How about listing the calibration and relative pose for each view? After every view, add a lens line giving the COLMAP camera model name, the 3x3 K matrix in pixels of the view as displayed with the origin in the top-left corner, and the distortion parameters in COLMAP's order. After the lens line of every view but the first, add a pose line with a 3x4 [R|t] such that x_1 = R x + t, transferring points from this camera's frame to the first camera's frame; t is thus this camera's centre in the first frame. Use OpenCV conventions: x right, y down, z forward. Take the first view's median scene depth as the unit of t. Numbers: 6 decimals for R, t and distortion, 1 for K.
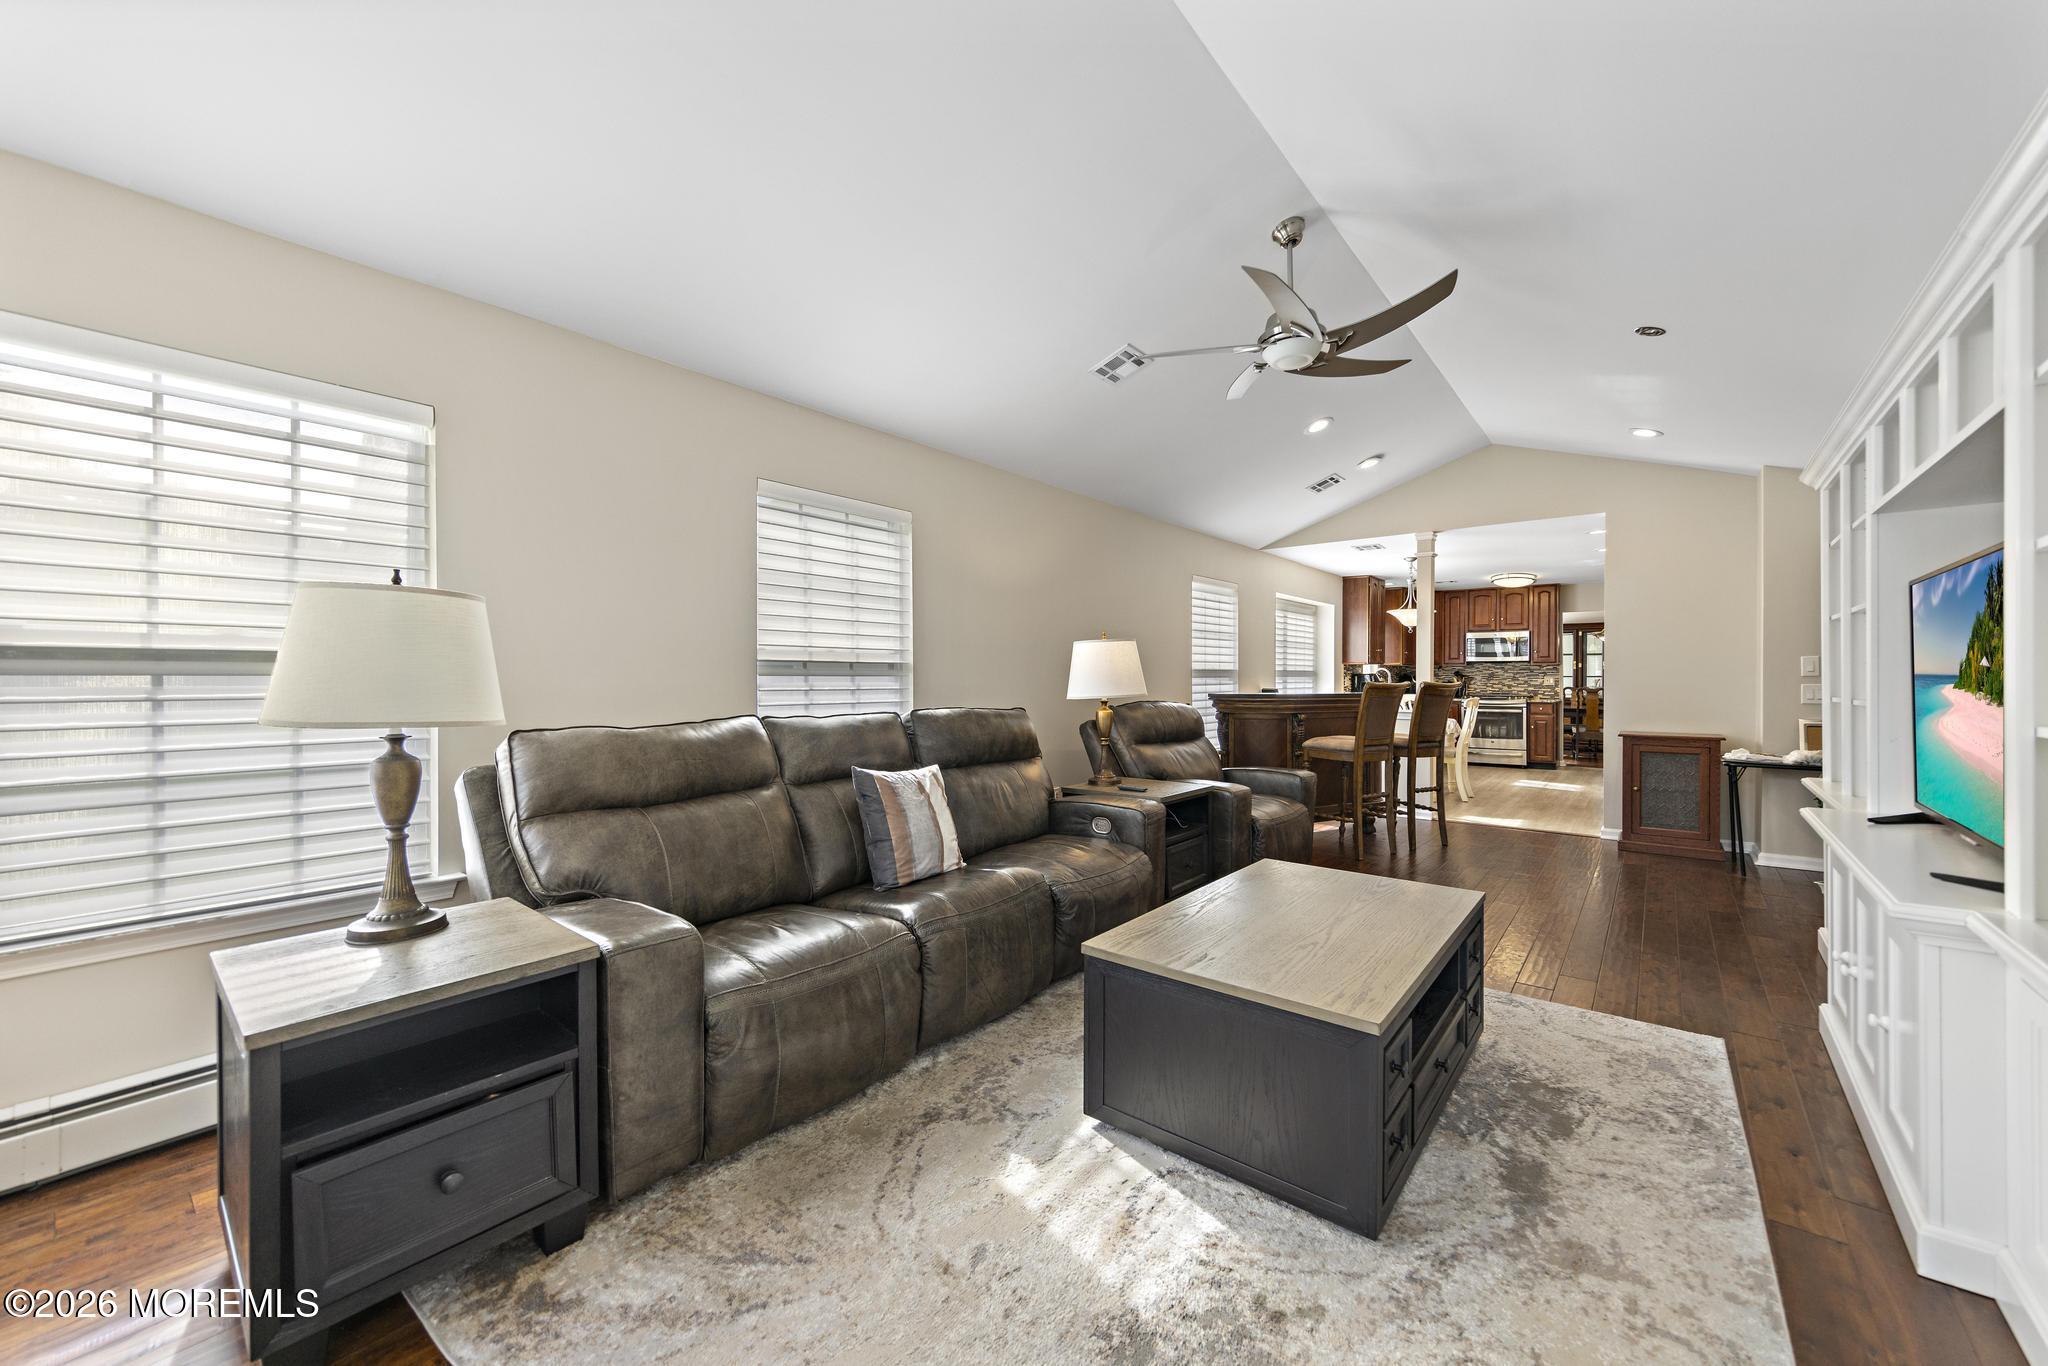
lens RADIAL K [[769.5, 0, 1011.4], [0, 769.5, 679.4], [0, 0, 1]] dist [-0.000315, -0.000135]
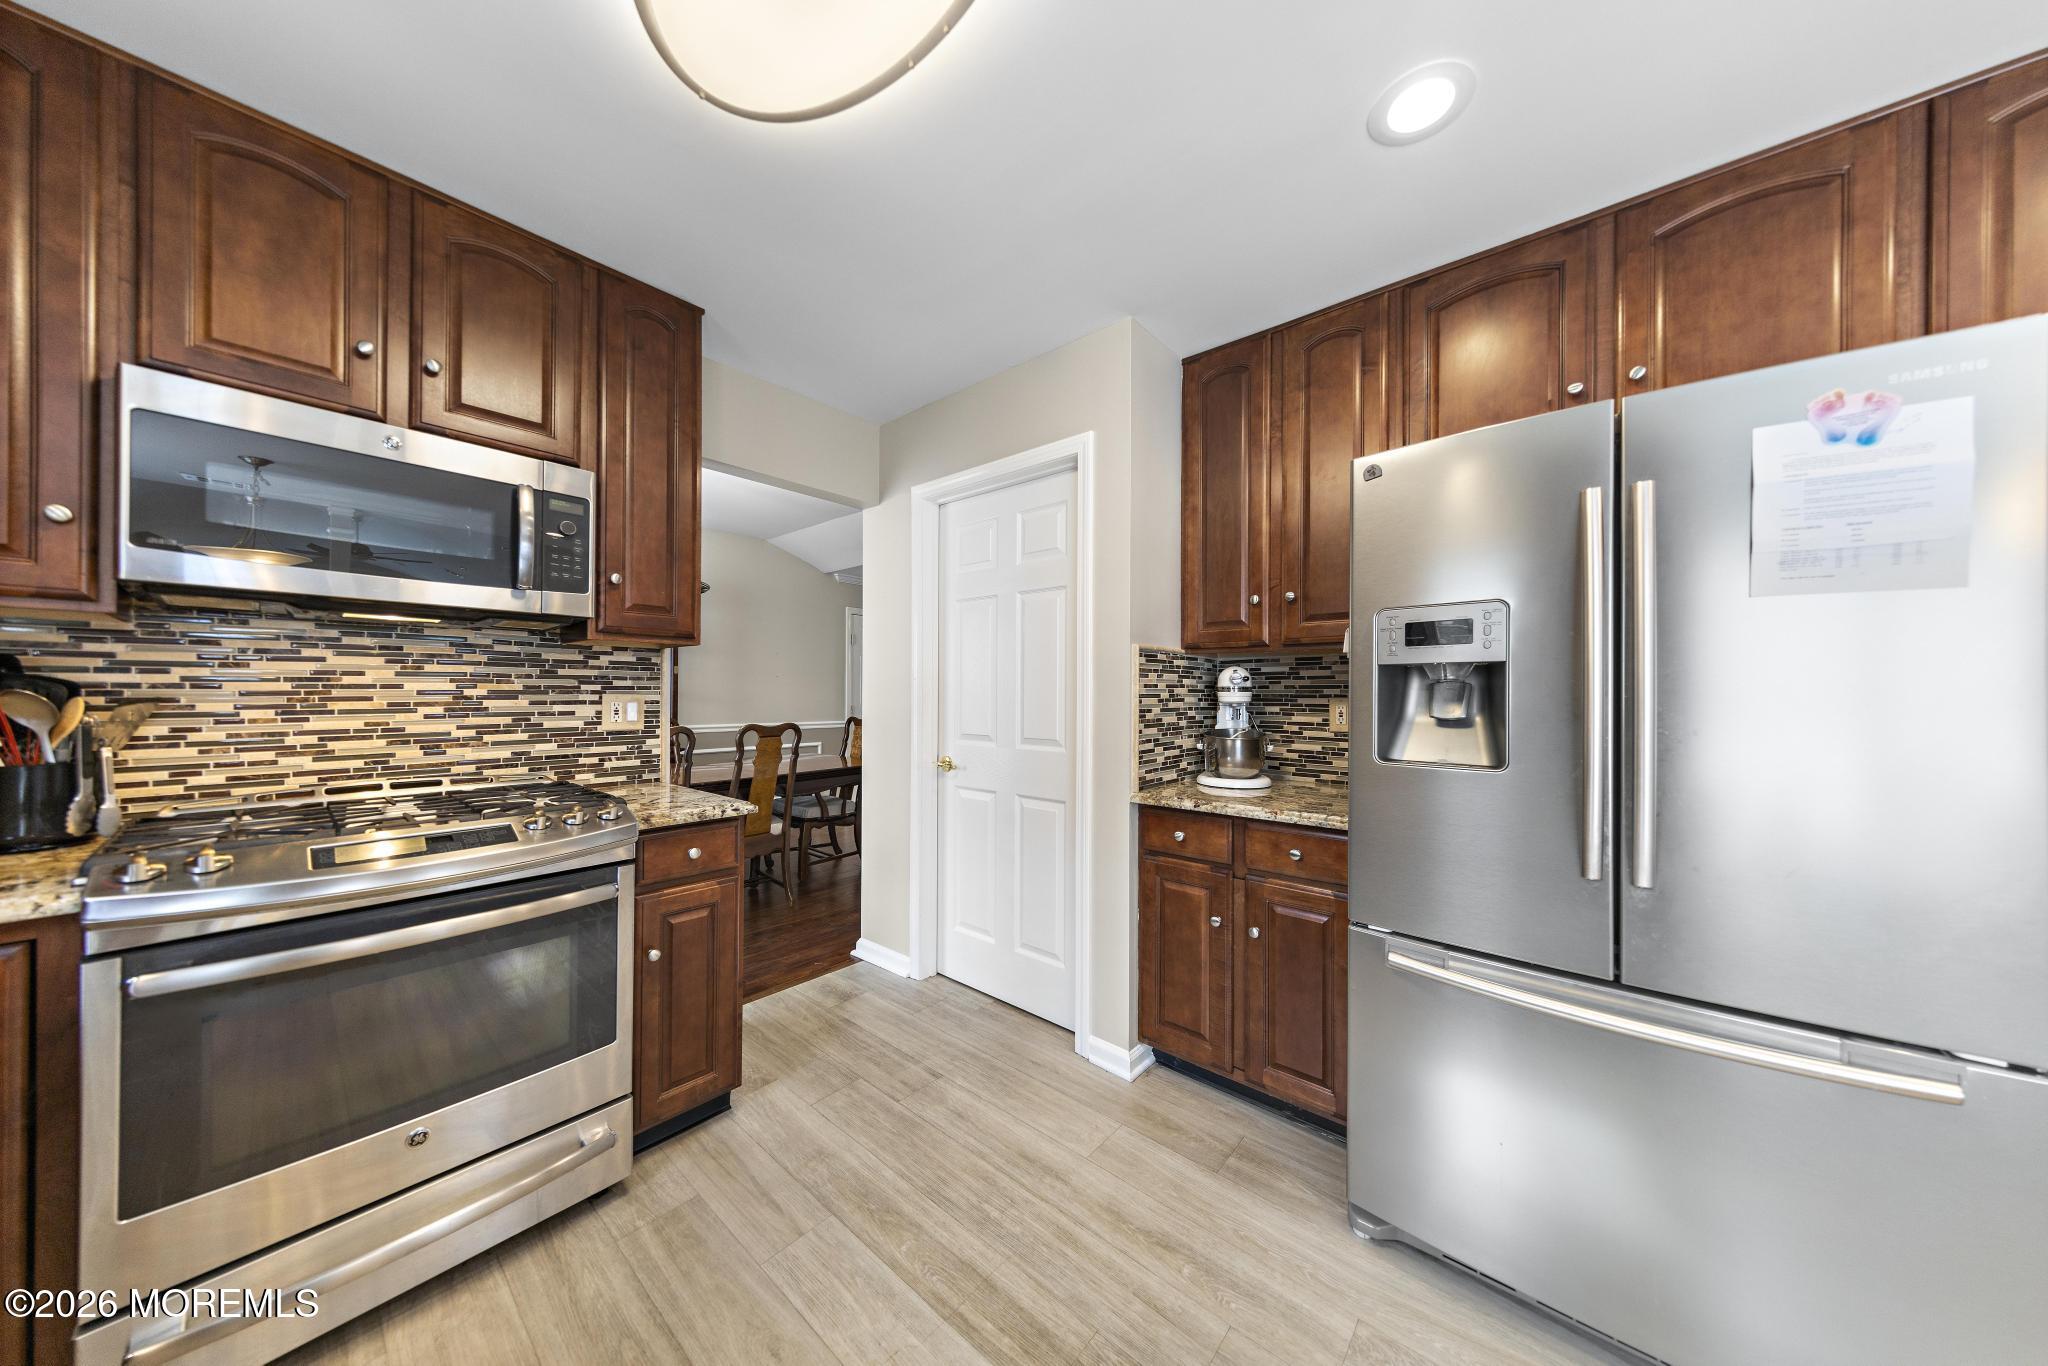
lens RADIAL K [[640.8, 0, 1030.8], [0, 640.8, 689.6], [0, 0, 1]] dist [0.004632, -0.000022]
pose [[0.008957, 0.001703, 0.999958, 0.511103], [0.002040, 0.999996, -0.001722, -0.004553], [-0.999958, 0.002056, 0.008953, 0.894995]]
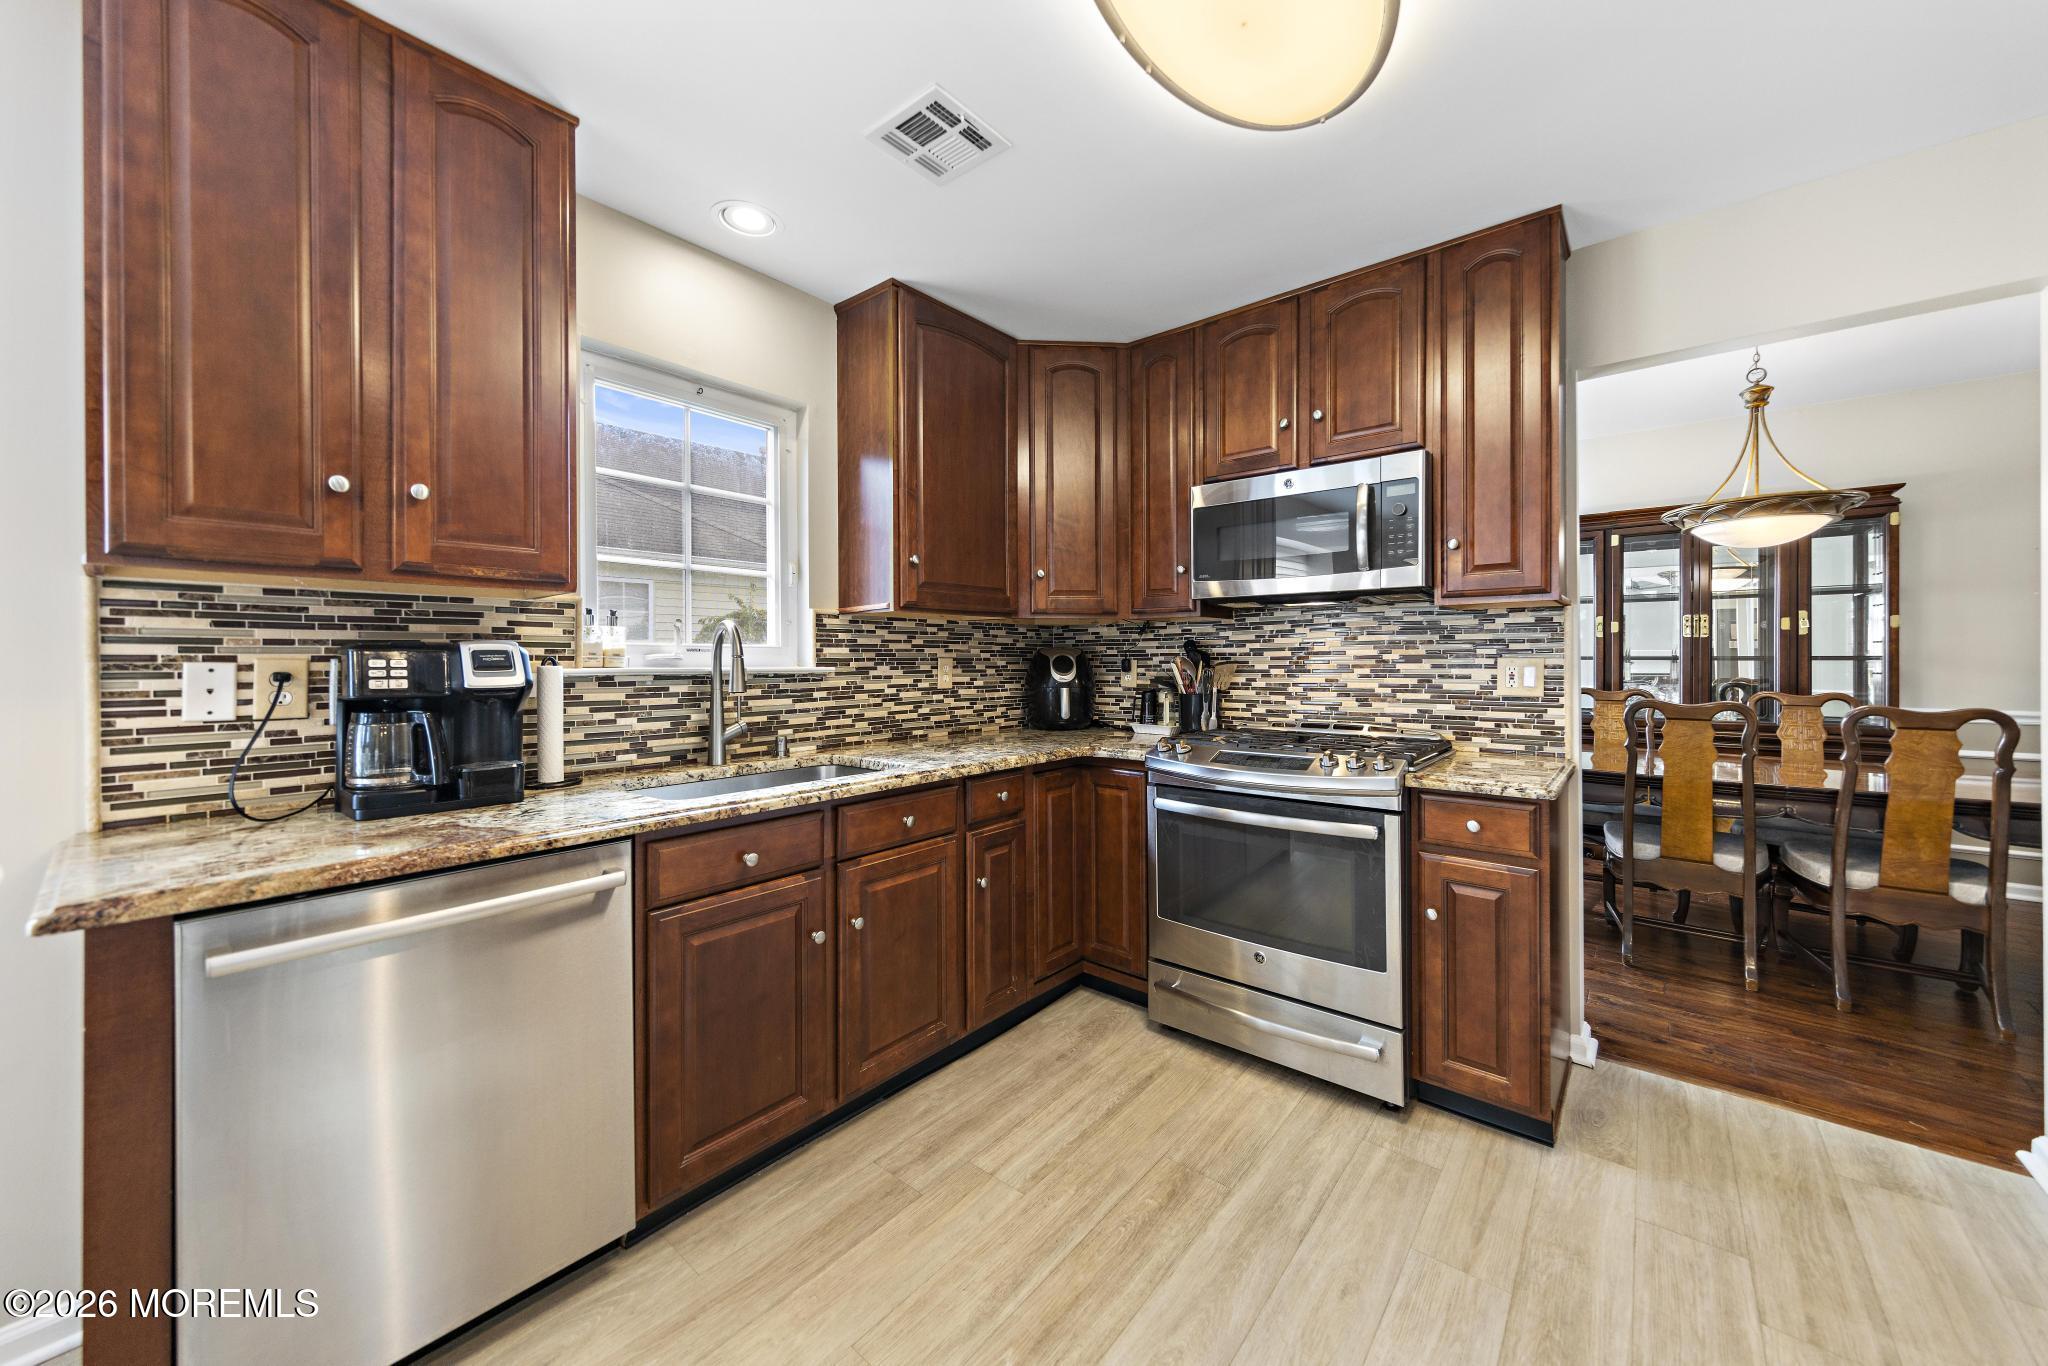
lens RADIAL K [[746.7, 0, 1026.9], [0, 746.7, 656.9], [0, 0, 1]] dist [0.002031, -0.000033]
pose [[0.999980, -0.005764, 0.002502, 0.568232], [0.005788, 0.999936, -0.009686, -0.002668], [-0.002446, 0.009701, 0.999950, 0.800602]]
